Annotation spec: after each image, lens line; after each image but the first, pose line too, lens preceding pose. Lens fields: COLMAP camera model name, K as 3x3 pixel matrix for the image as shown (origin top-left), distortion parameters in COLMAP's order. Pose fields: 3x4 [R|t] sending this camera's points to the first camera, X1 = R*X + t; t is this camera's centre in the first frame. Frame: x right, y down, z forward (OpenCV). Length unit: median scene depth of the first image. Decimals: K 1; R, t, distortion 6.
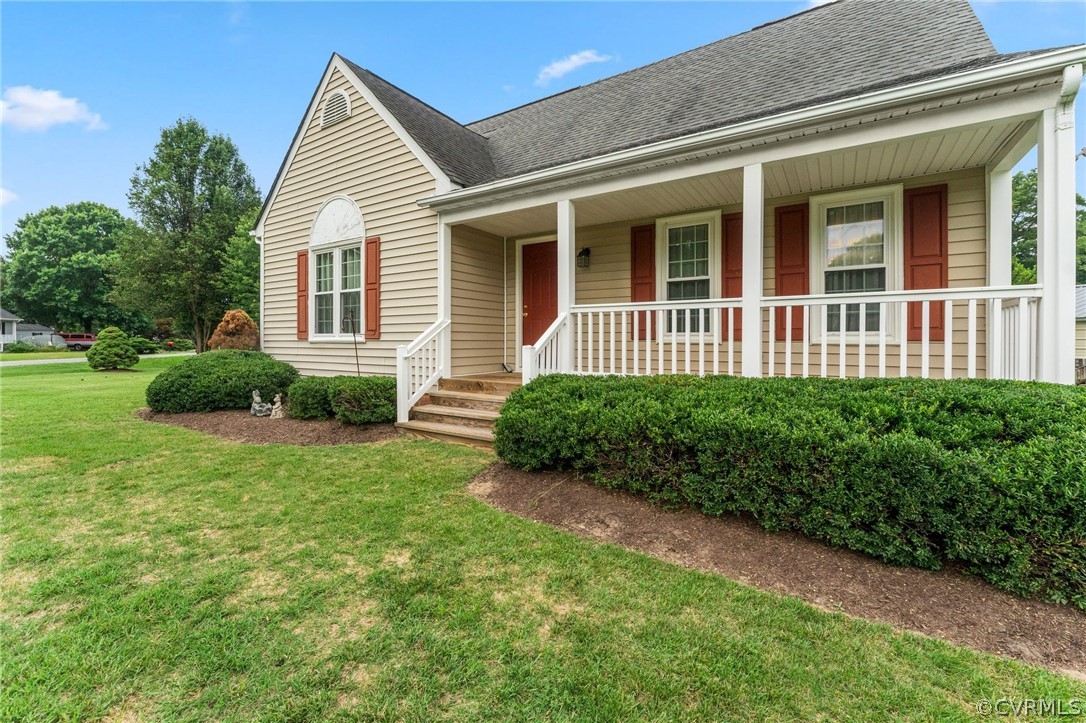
lens RADIAL K [[463.1, 0, 534.6], [0, 463.1, 342.3], [0, 0, 1]] dist [-0.000995, -0.000060]
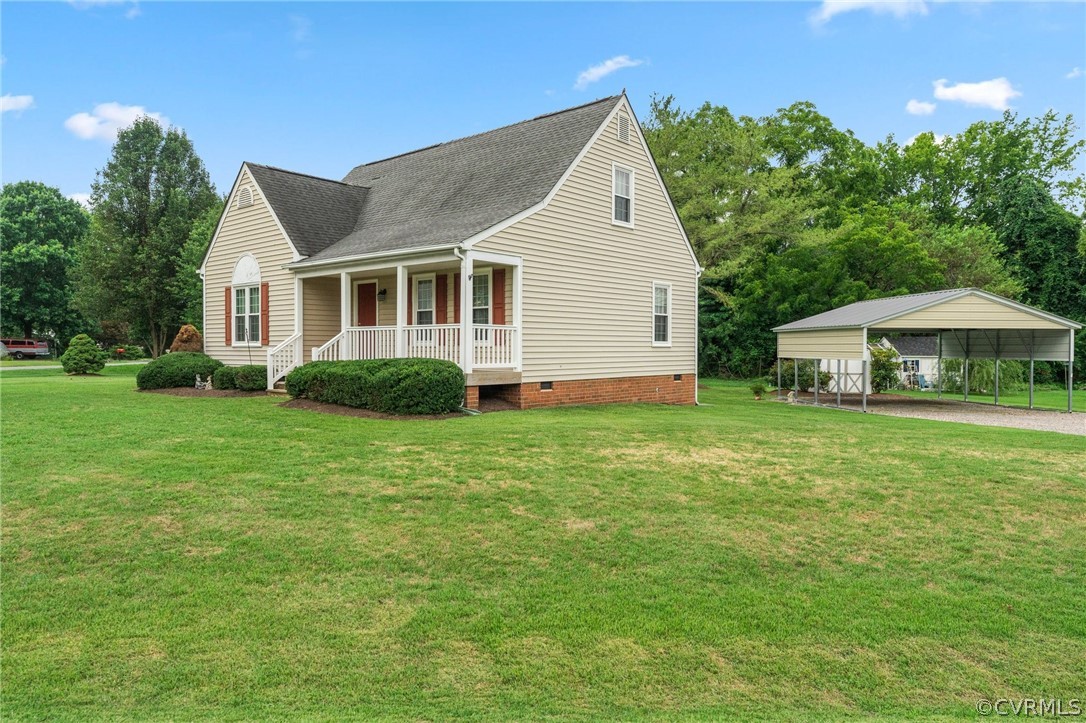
lens RADIAL K [[729.6, 0, 536.4], [0, 729.6, 360.4], [0, 0, 1]] dist [0.005070, 0.004872]
pose [[0.990725, 0.001270, -0.135875, 0.901027], [0.000619, 0.999904, 0.013864, 0.012521], [0.135880, -0.013819, 0.990629, -1.350466]]
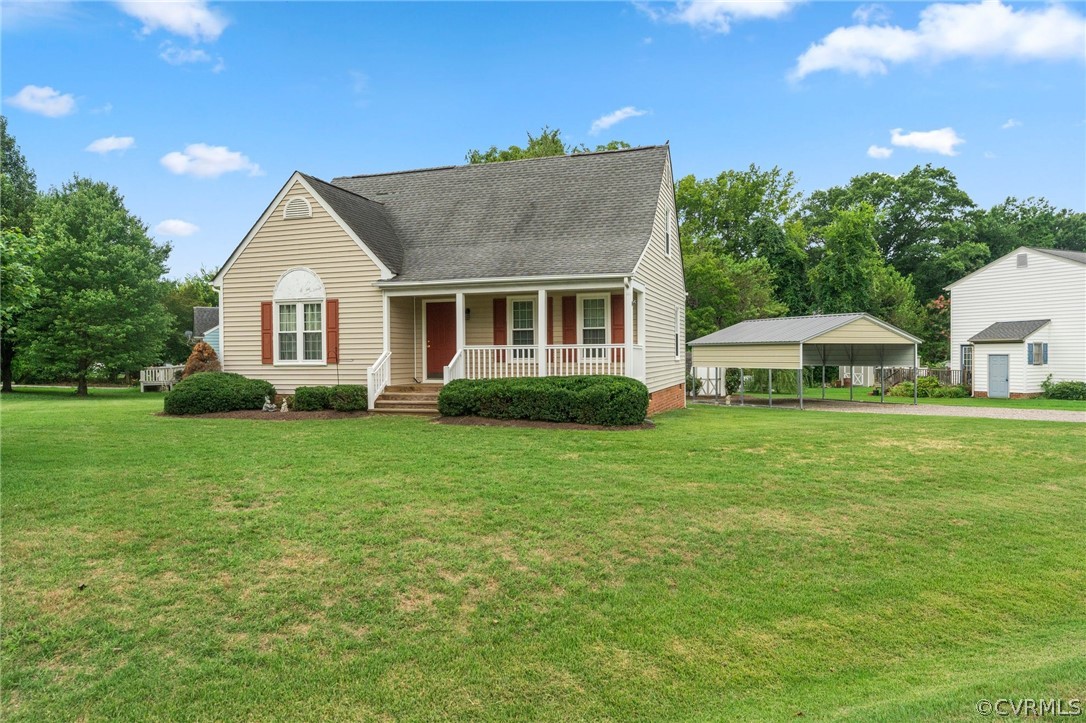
lens RADIAL K [[729.6, 0, 536.4], [0, 729.6, 360.4], [0, 0, 1]] dist [0.005070, 0.004872]
pose [[0.968345, -0.012165, 0.249319, -0.284510], [0.011423, 0.999925, 0.004423, -0.018990], [-0.249354, -0.001435, 0.968411, -1.500388]]
